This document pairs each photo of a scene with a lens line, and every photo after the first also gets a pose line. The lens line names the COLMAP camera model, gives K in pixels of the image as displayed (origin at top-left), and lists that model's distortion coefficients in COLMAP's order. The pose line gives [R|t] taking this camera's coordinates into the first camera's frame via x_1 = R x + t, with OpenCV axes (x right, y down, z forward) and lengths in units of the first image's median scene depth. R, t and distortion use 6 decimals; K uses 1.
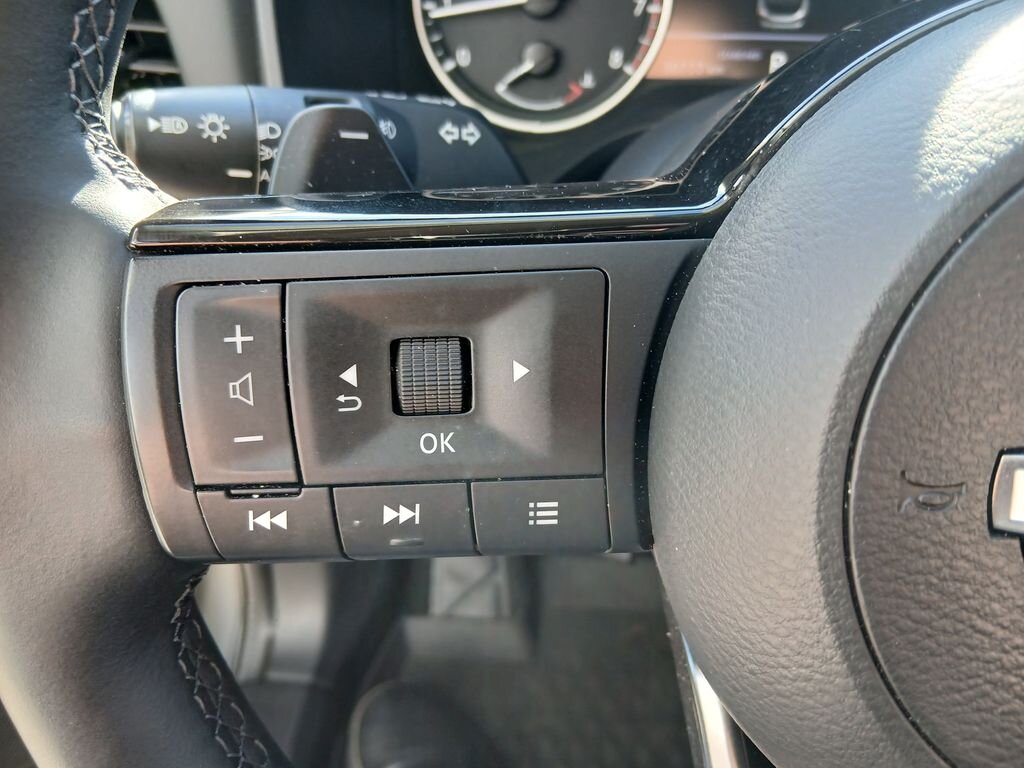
lens RADIAL K [[779.4, 0, 513.8], [0, 779.4, 387.8], [0, 0, 1]] dist [0.067252, -0.104344]
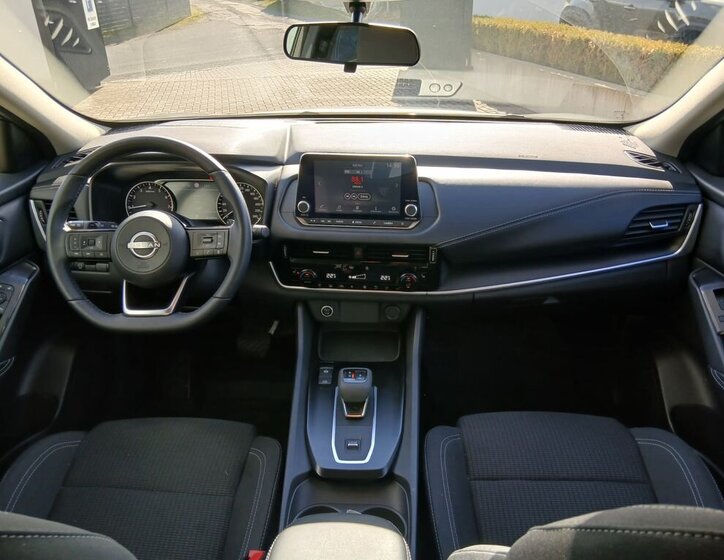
lens RADIAL K [[571.3, 0, 379.1], [0, 571.3, 282.4], [0, 0, 1]] dist [0.071690, -0.111978]
pose [[0.997944, -0.016188, 0.062006, 2.503101], [0.031867, 0.964815, -0.260990, 2.030537], [-0.055599, 0.262430, 0.963348, -5.108967]]
